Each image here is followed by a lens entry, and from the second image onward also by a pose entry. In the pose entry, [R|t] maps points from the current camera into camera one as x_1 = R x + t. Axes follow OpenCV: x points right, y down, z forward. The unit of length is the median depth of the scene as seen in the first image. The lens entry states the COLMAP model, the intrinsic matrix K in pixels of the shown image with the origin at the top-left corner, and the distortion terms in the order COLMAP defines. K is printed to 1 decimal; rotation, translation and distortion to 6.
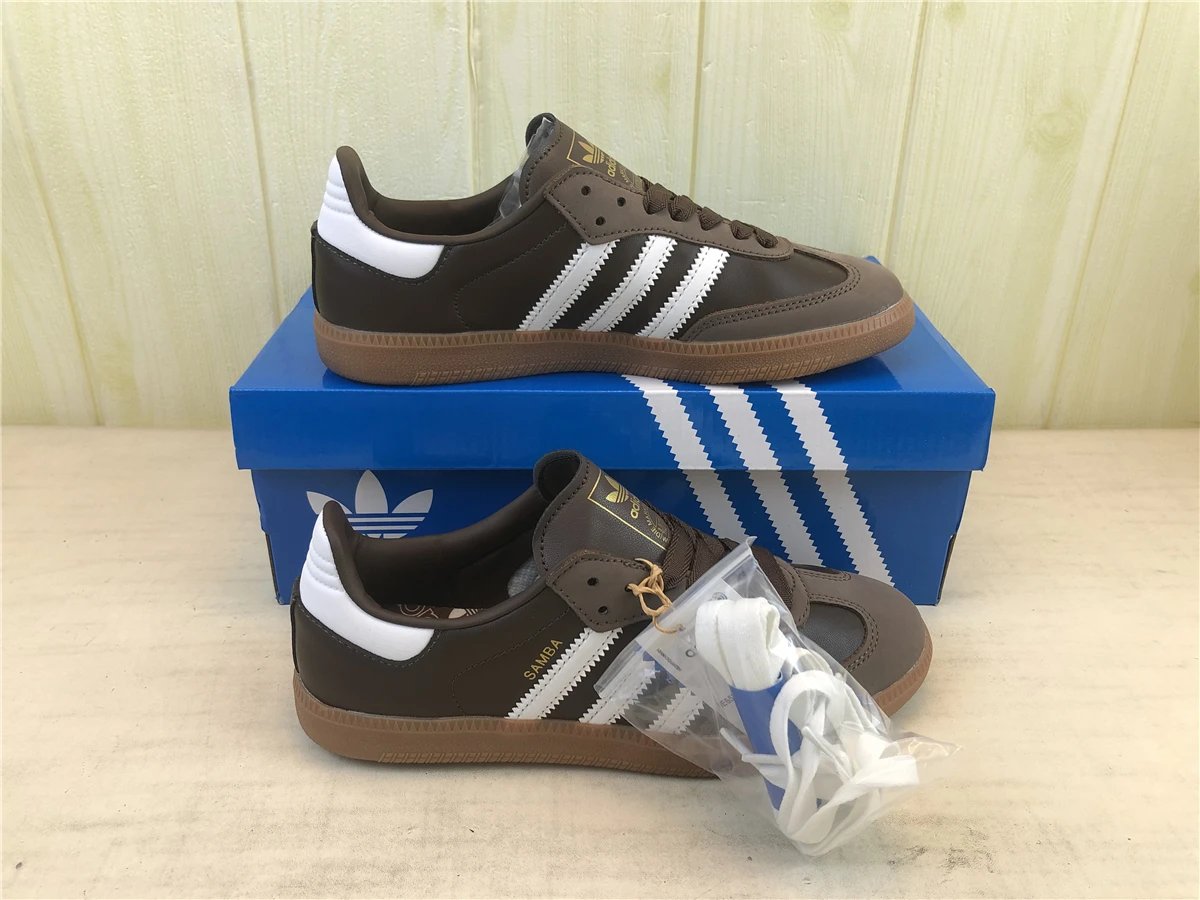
lens RADIAL K [[994.5, 0, 602.9], [0, 994.5, 441.9], [0, 0, 1]] dist [0.014480, -0.007755]
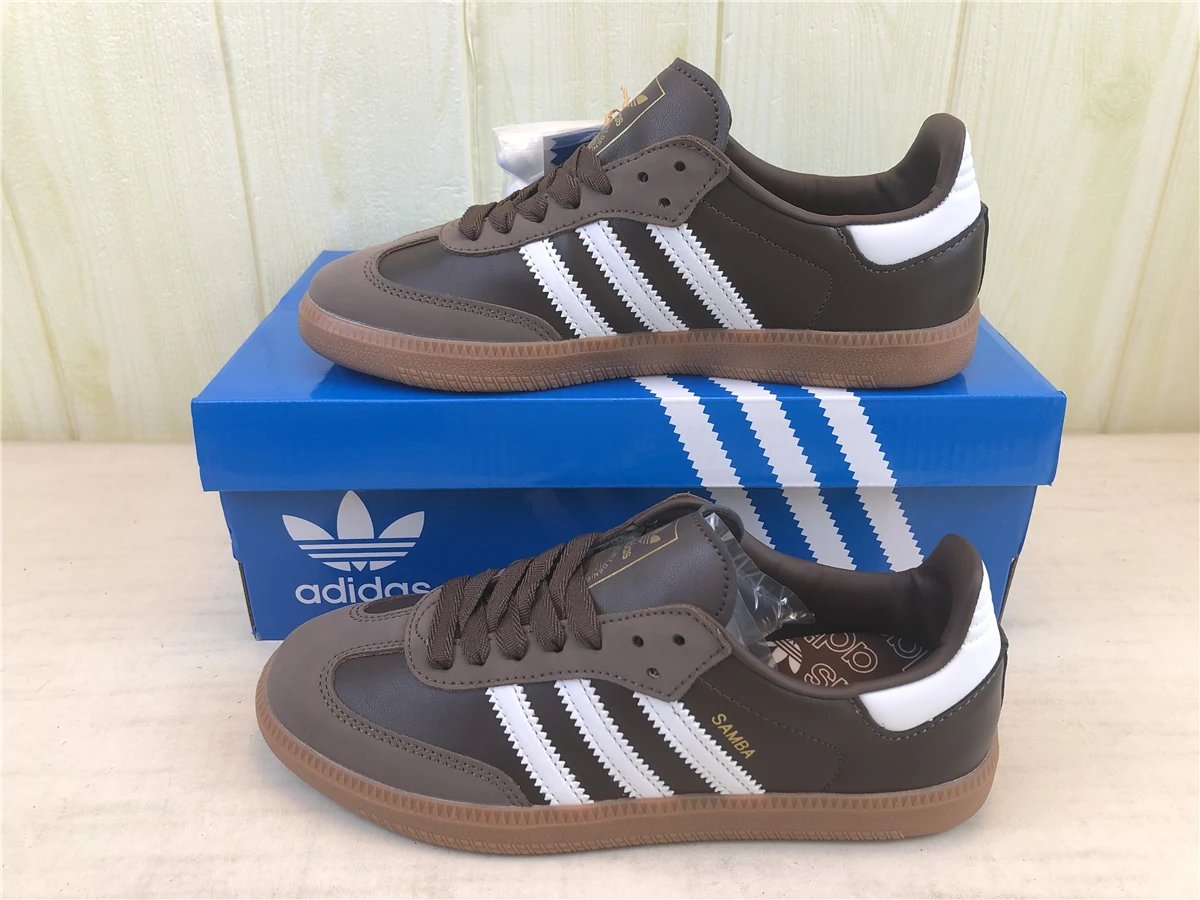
lens RADIAL K [[994.5, 0, 600.2], [0, 994.5, 440.7], [0, 0, 1]] dist [0.014480, -0.007755]
pose [[0.999748, -0.010239, -0.019986, 0.002941], [0.010138, 0.999935, -0.005132, -0.007591], [0.020037, 0.004928, 0.999787, 0.094833]]
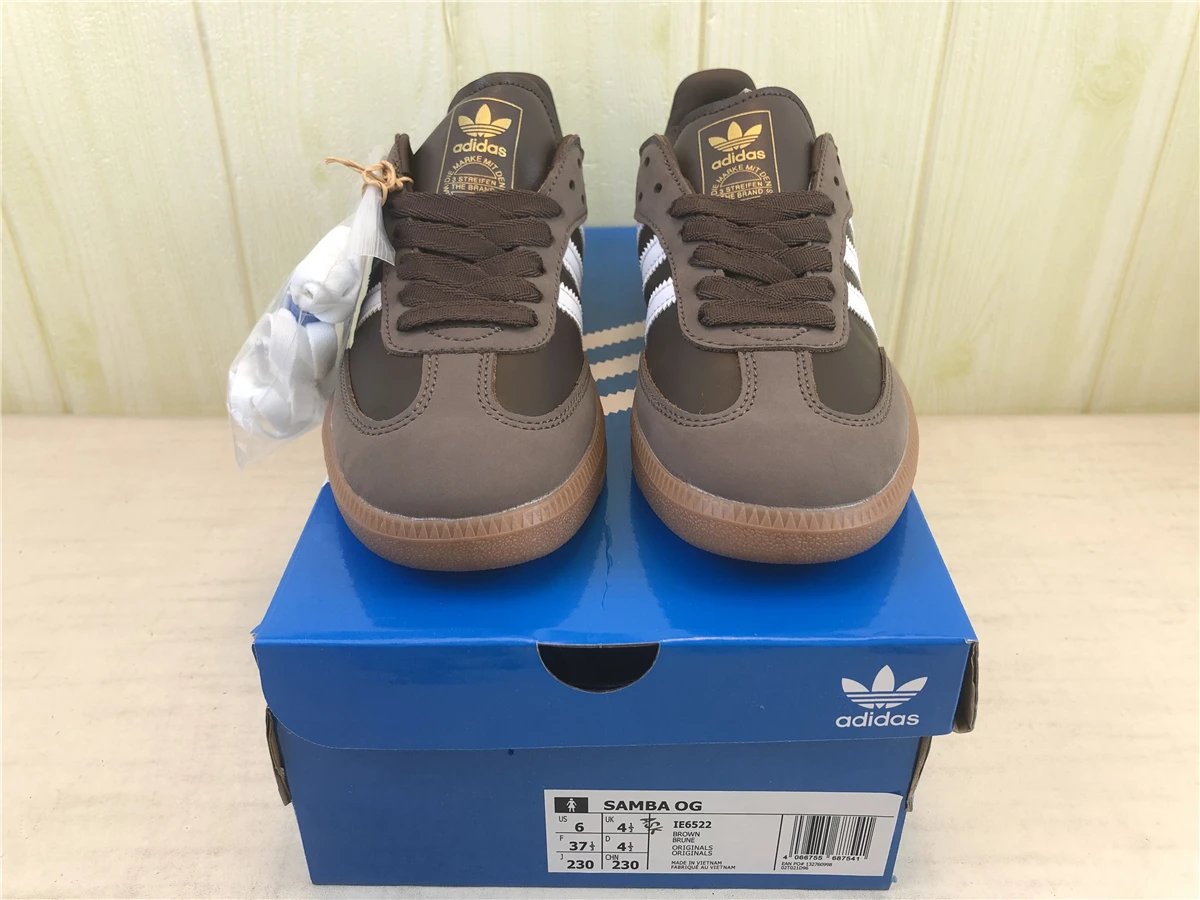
lens RADIAL K [[994.5, 0, 597.0], [0, 994.5, 439.9], [0, 0, 1]] dist [0.014480, -0.007755]
pose [[0.999428, -0.001124, -0.033812, 0.032283], [0.003685, 0.997118, 0.075773, -0.070422], [0.033630, -0.075854, 0.996552, 0.084526]]
